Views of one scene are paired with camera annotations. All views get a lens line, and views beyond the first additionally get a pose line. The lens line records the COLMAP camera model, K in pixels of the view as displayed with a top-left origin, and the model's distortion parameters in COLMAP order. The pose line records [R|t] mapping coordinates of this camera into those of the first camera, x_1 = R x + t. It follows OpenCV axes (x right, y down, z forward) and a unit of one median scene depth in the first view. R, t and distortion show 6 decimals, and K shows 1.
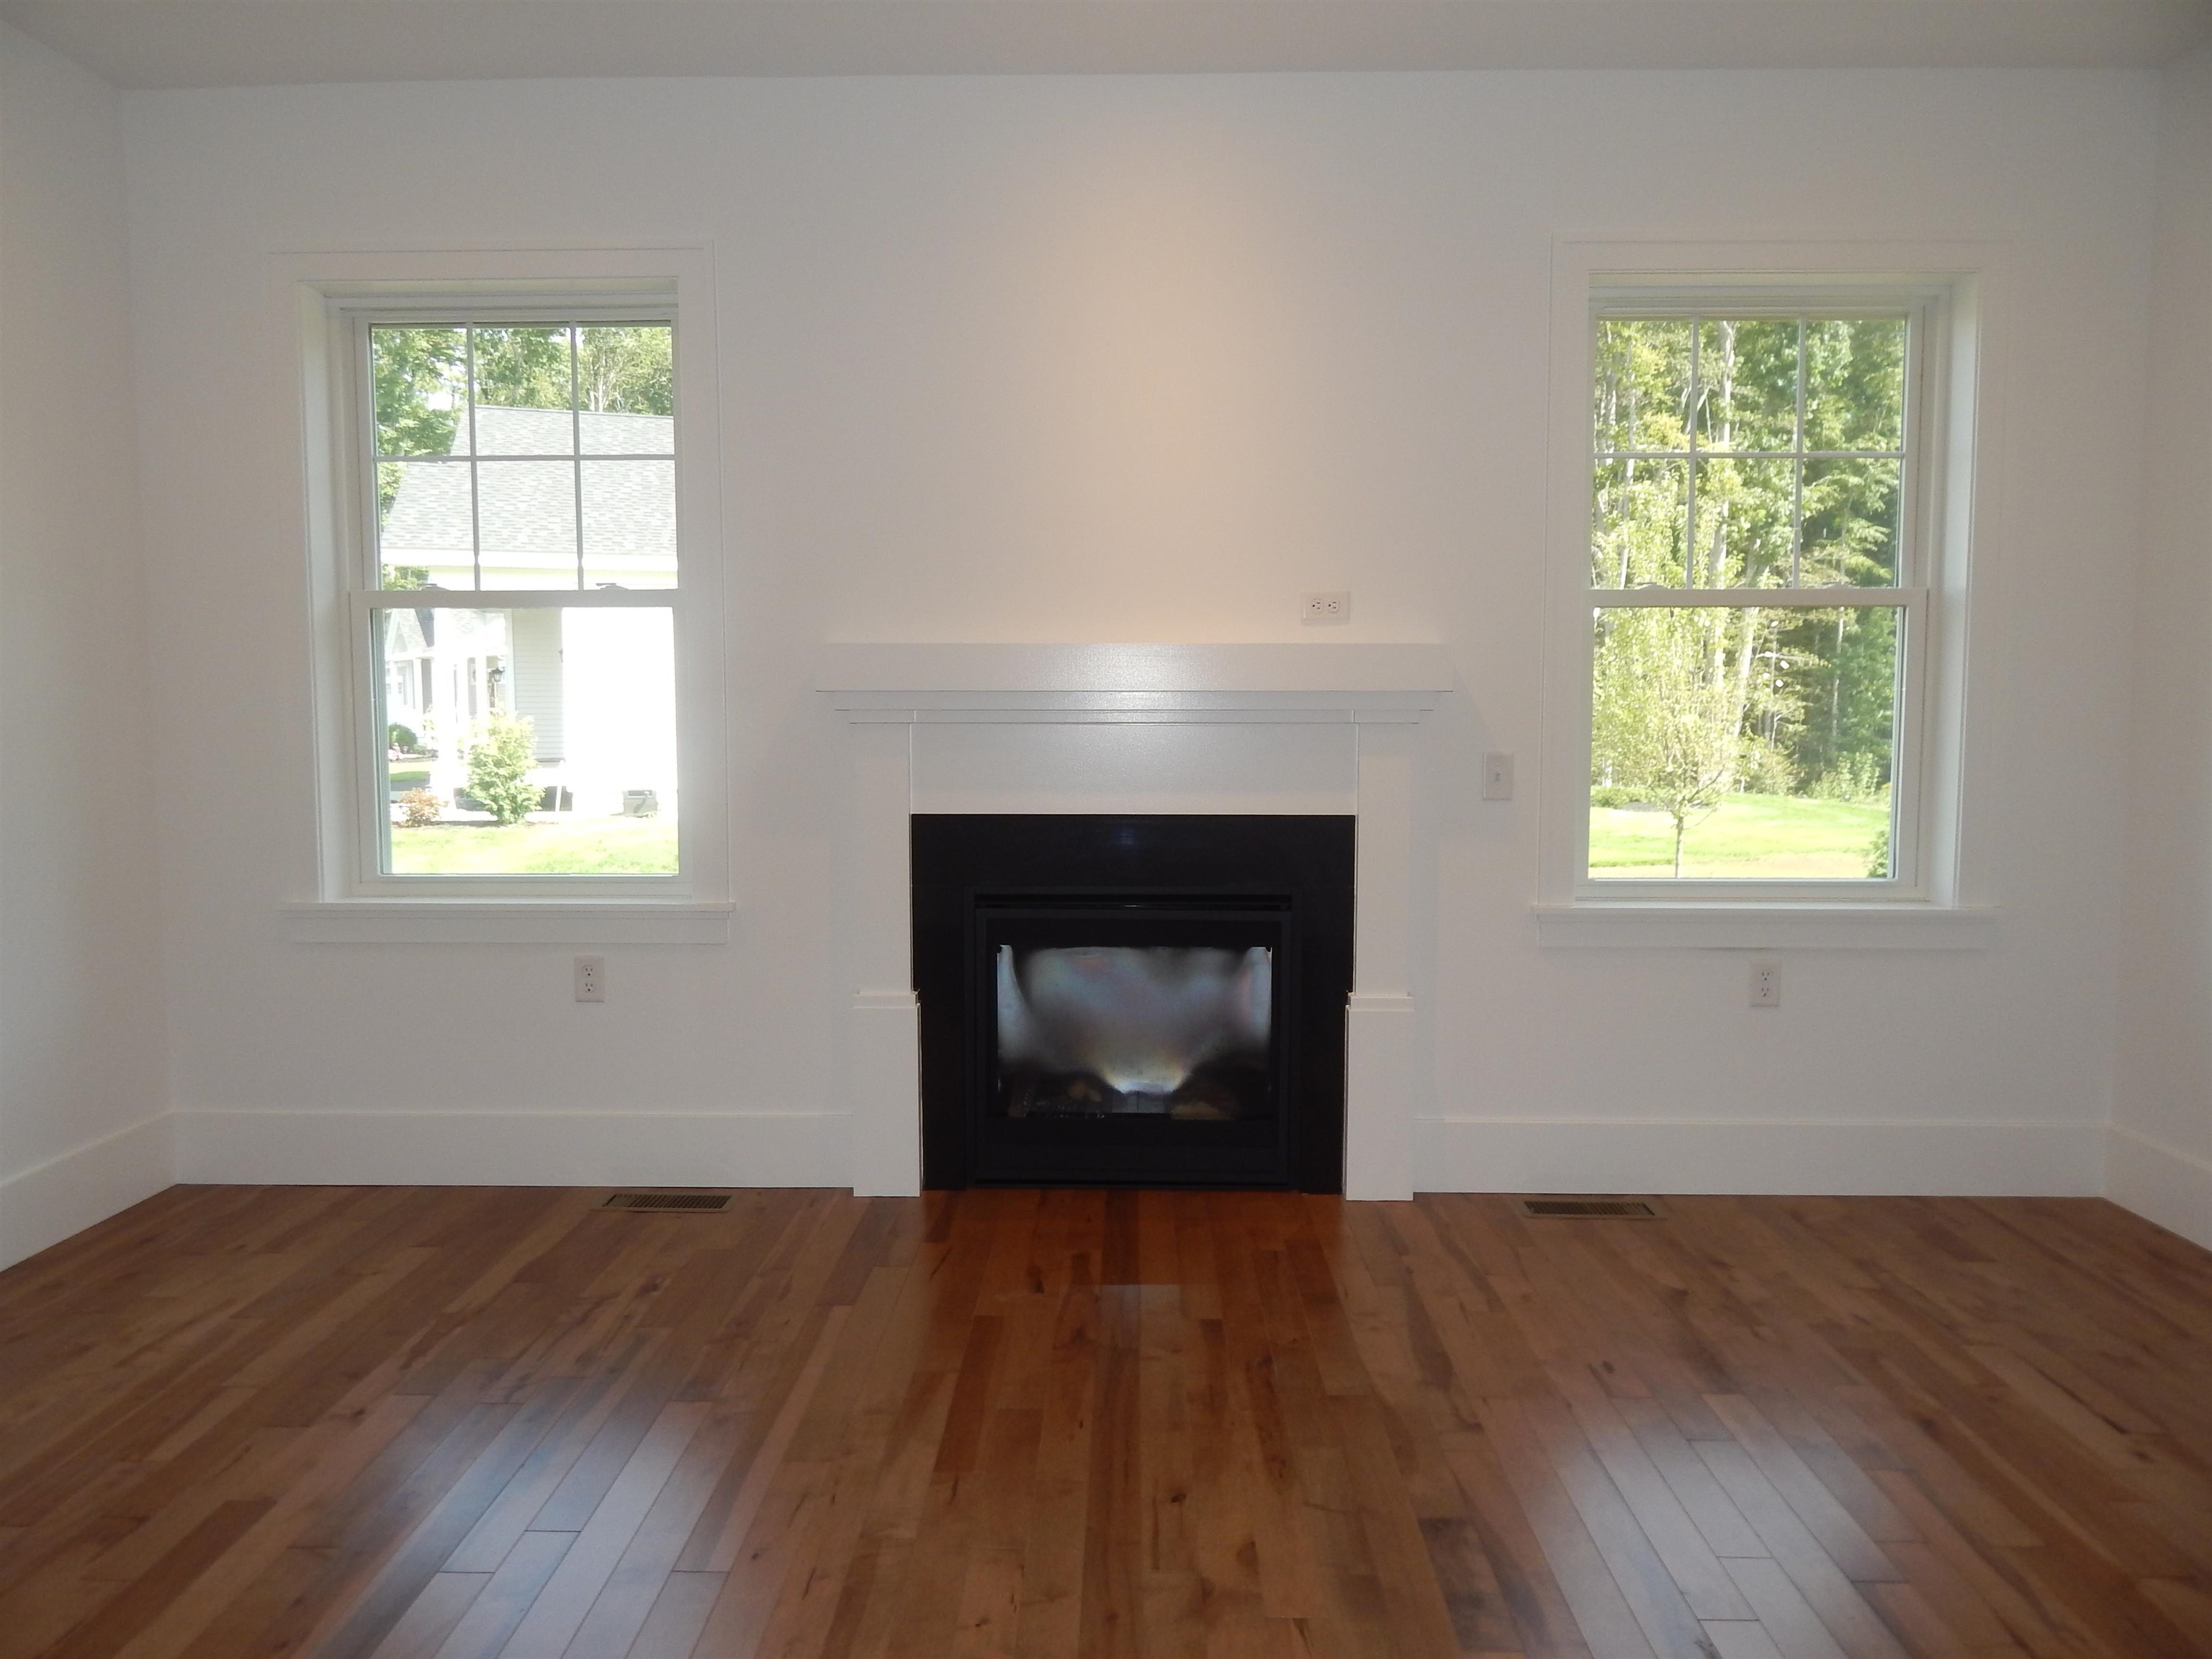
lens RADIAL K [[1453.3, 0, 1102.2], [0, 1453.3, 822.4], [0, 0, 1]] dist [0.001434, -0.005348]
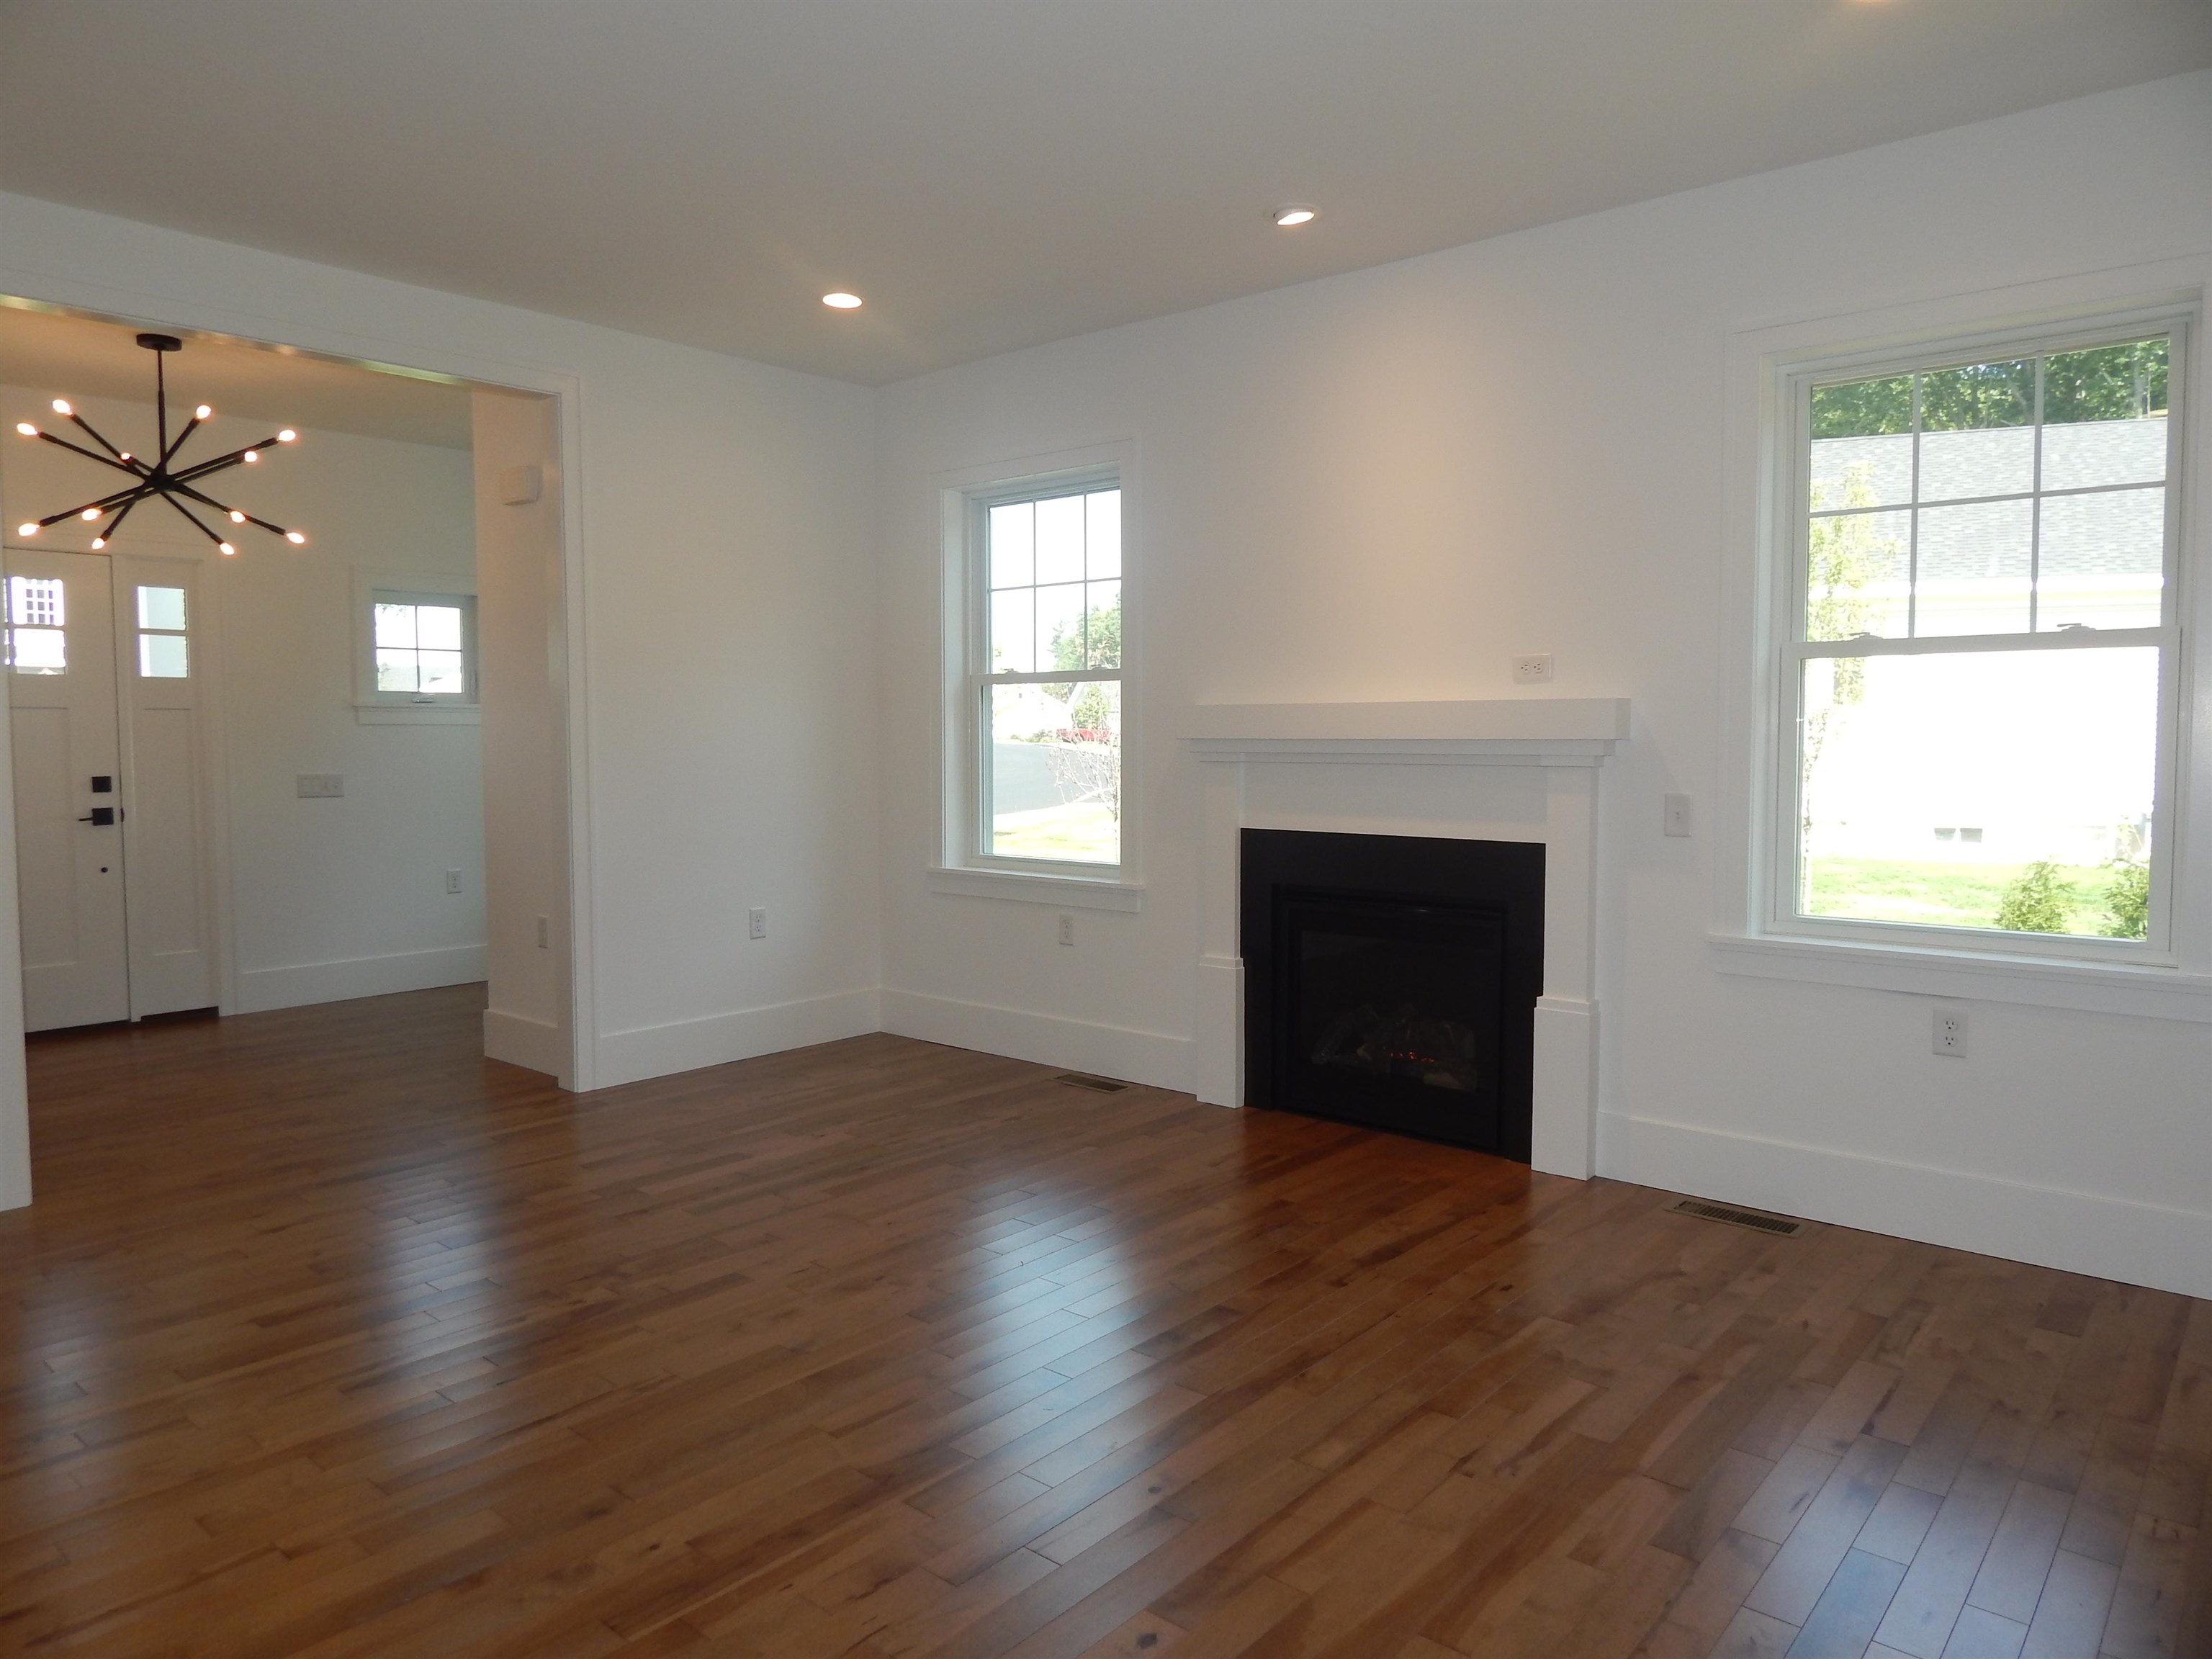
lens RADIAL K [[1458.7, 0, 1111.9], [0, 1458.7, 815.1], [0, 0, 1]] dist [0.001159, 0.002610]
pose [[0.772102, 0.034214, -0.634577, 0.648023], [-0.051371, 0.998642, -0.008661, 0.000459], [0.633419, 0.039286, 0.772811, -0.143179]]
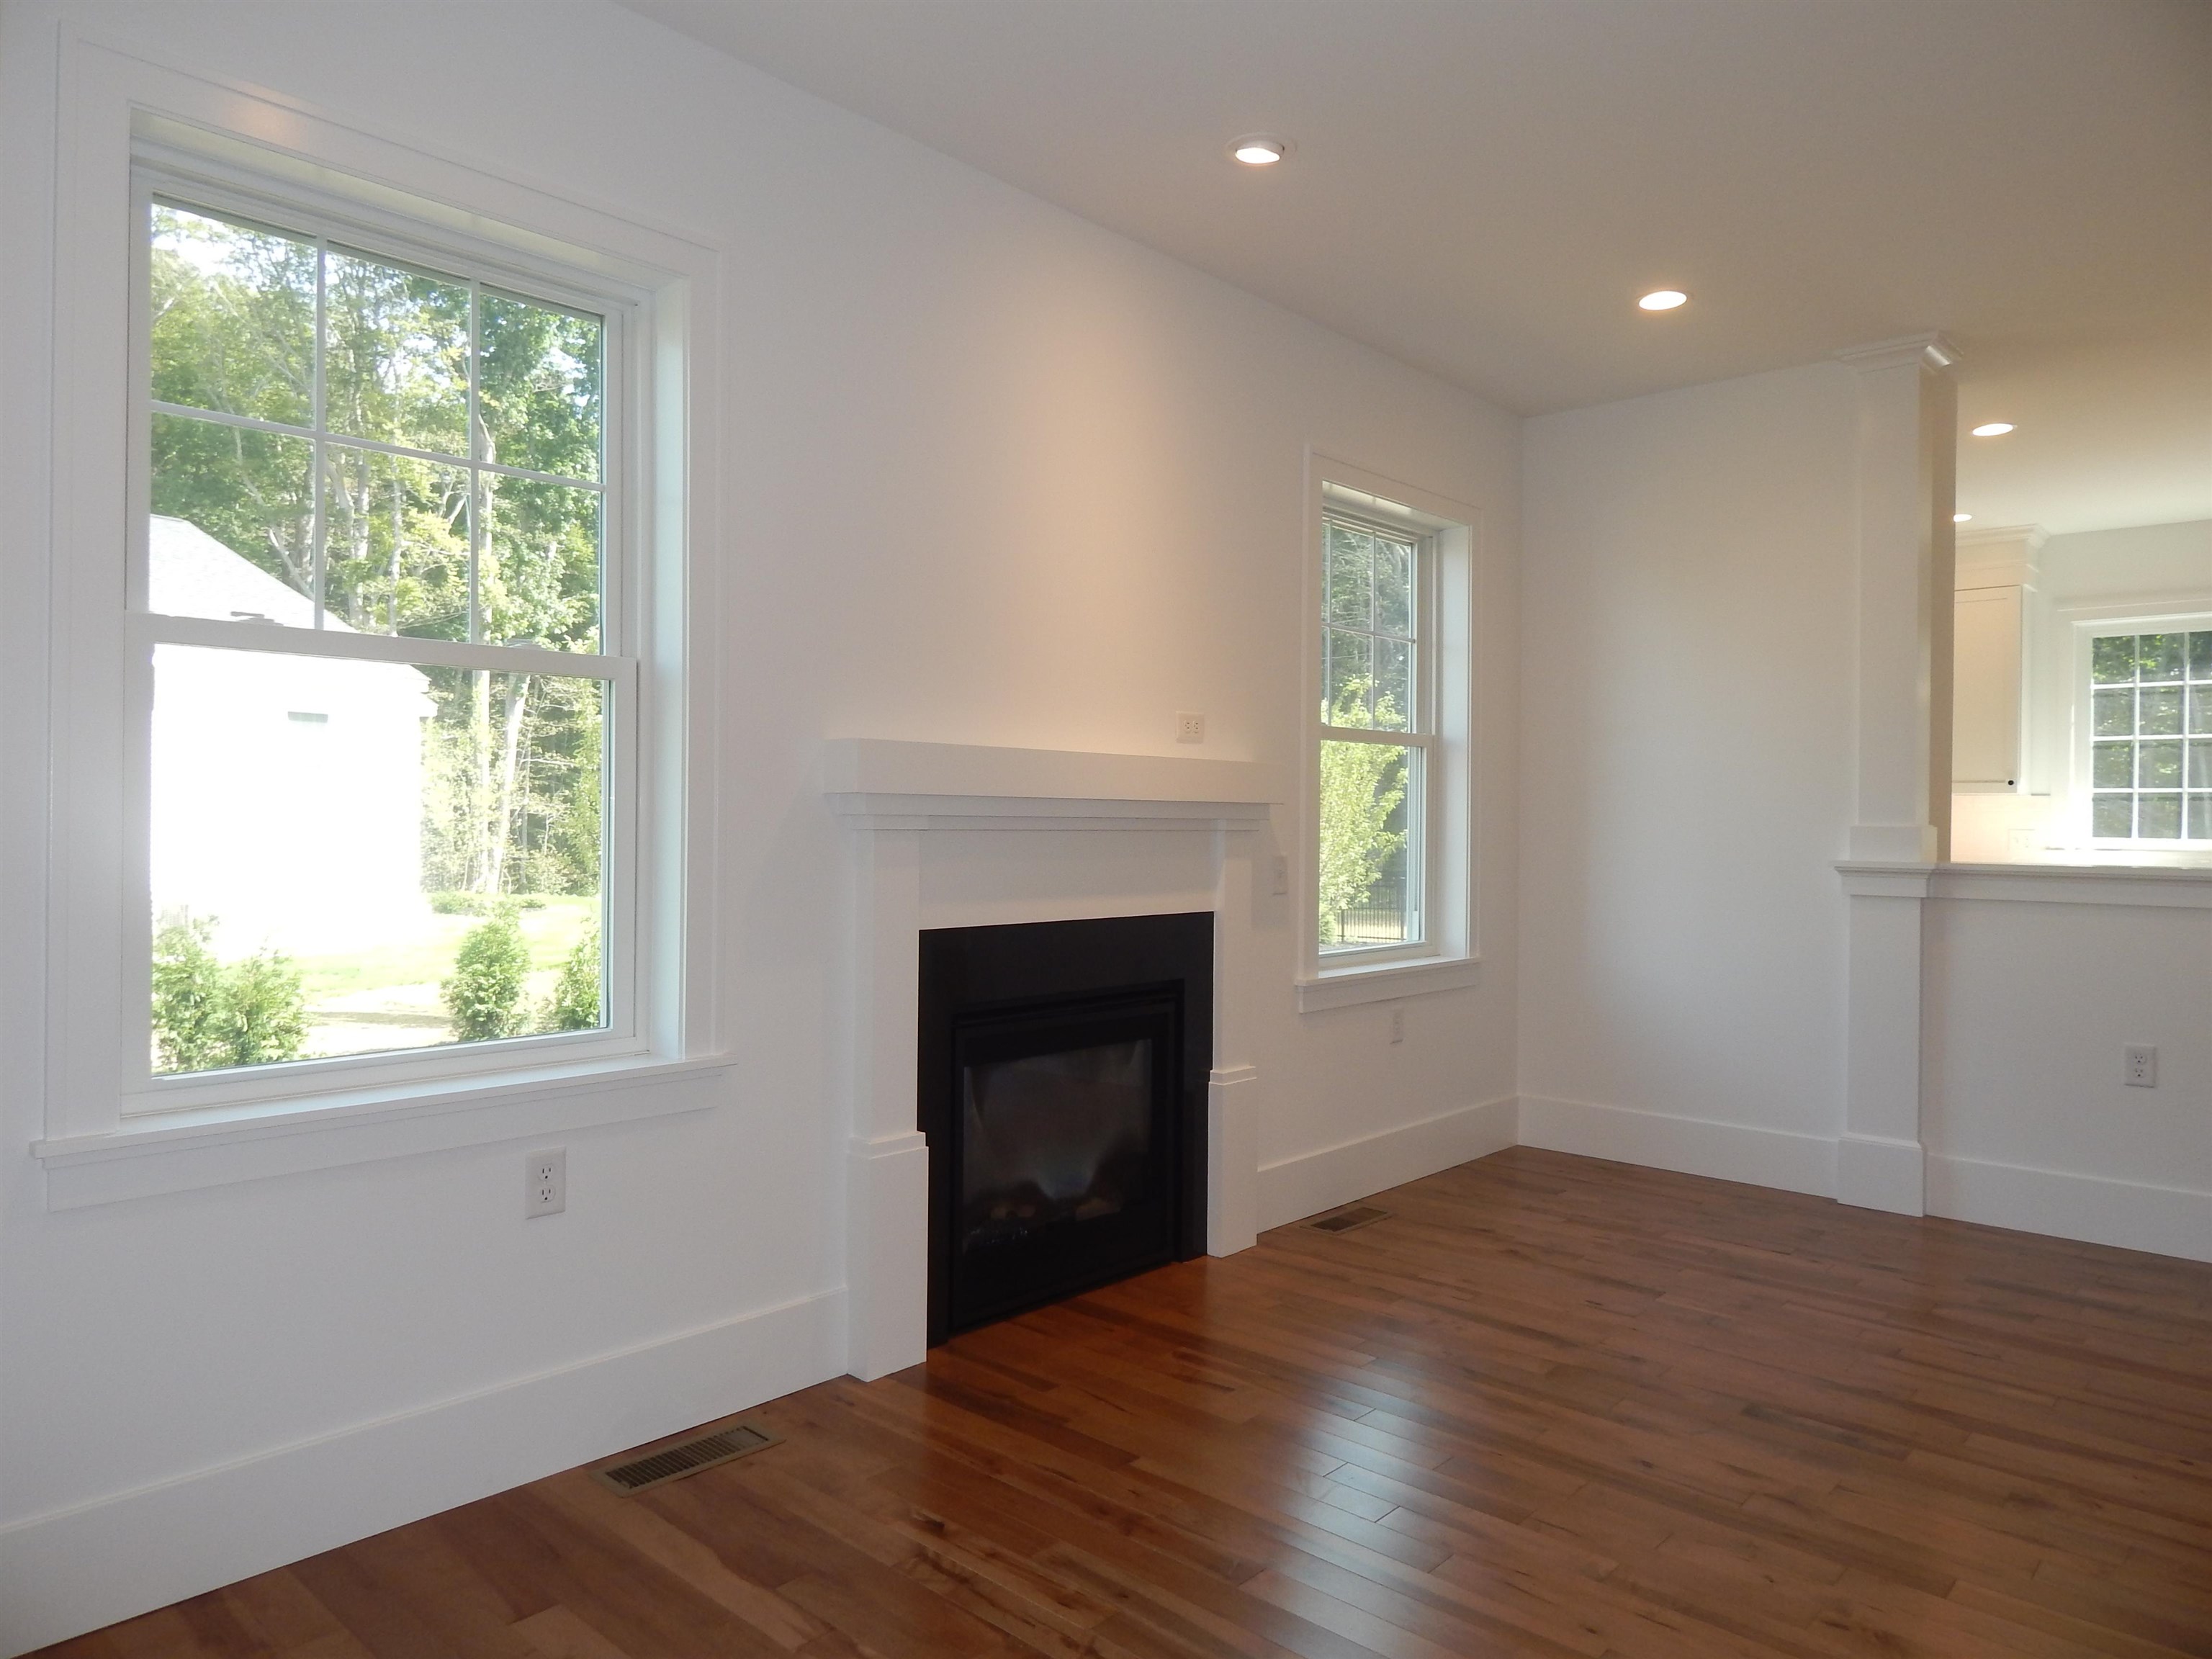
lens RADIAL K [[1451.8, 0, 1106.0], [0, 1451.8, 829.5], [0, 0, 1]] dist [-0.007677, -0.003652]
pose [[0.658879, -0.000171, 0.752249, -0.729297], [0.049429, 0.997849, -0.043067, -0.023212], [-0.750623, 0.065559, 0.657470, 0.317305]]
